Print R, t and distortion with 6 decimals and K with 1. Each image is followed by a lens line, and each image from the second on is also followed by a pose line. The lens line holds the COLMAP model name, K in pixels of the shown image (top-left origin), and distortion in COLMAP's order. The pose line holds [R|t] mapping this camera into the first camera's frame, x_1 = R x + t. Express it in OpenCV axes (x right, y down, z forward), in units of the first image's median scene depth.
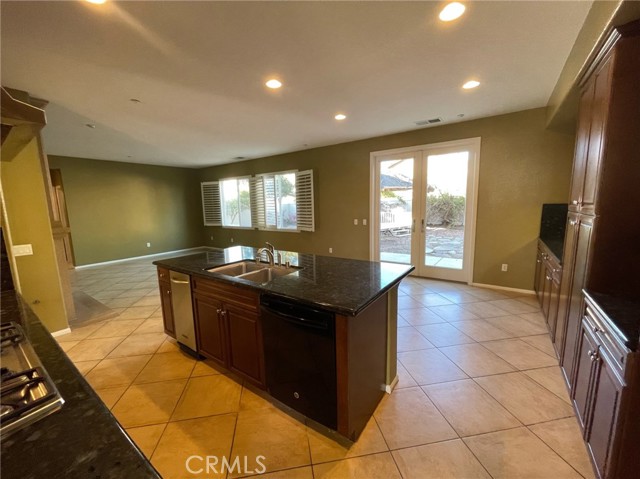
lens RADIAL K [[258.3, 0, 316.7], [0, 258.3, 240.0], [0, 0, 1]] dist [-0.001319, 0.000466]
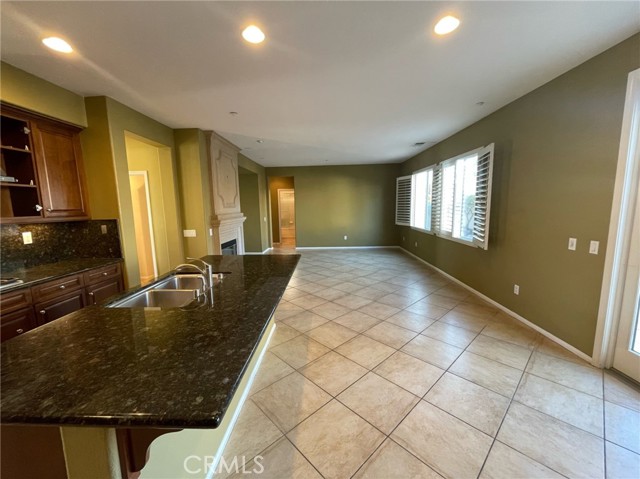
lens RADIAL K [[255.3, 0, 317.6], [0, 255.3, 238.8], [0, 0, 1]] dist [-0.000039, 0.000126]
pose [[0.561858, 0.120682, -0.818383, 0.239676], [-0.107401, 0.991570, 0.072485, -0.057556], [0.820232, 0.047168, 0.570083, 0.355241]]
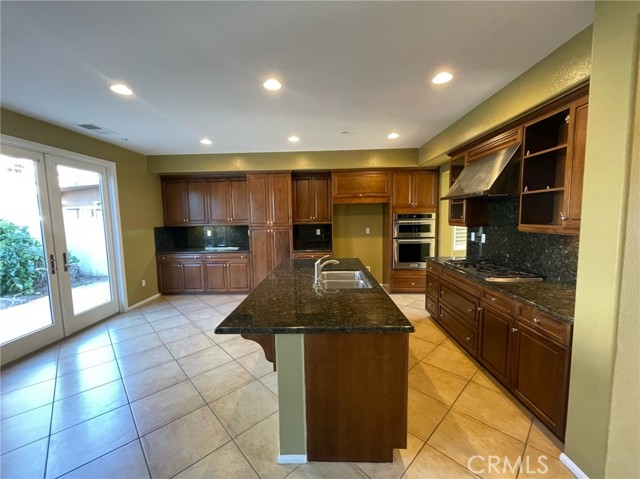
lens RADIAL K [[258.3, 0, 316.7], [0, 258.3, 240.0], [0, 0, 1]] dist [-0.001319, 0.000466]
pose [[-0.559738, -0.041846, 0.827613, -0.440732], [0.146237, 0.978062, 0.148357, -0.094071], [-0.815664, 0.204069, -0.541339, 0.651445]]
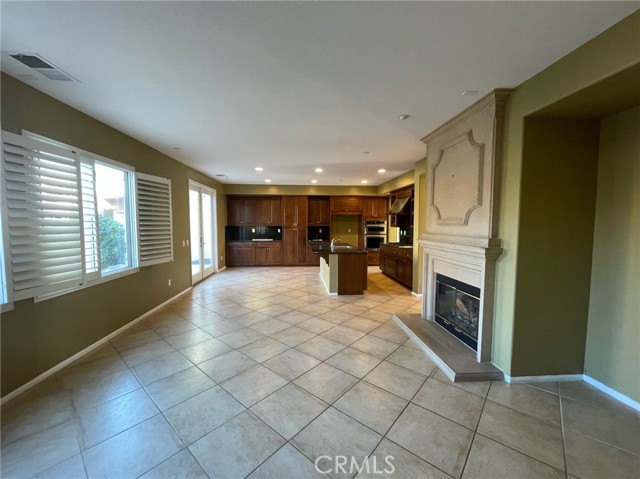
lens RADIAL K [[258.3, 0, 316.7], [0, 258.3, 240.0], [0, 0, 1]] dist [-0.001319, 0.000466]
pose [[-0.641860, -0.025950, 0.766383, -0.843775], [0.121581, 0.983341, 0.135122, -0.141707], [-0.757122, 0.179907, -0.628012, 1.131369]]
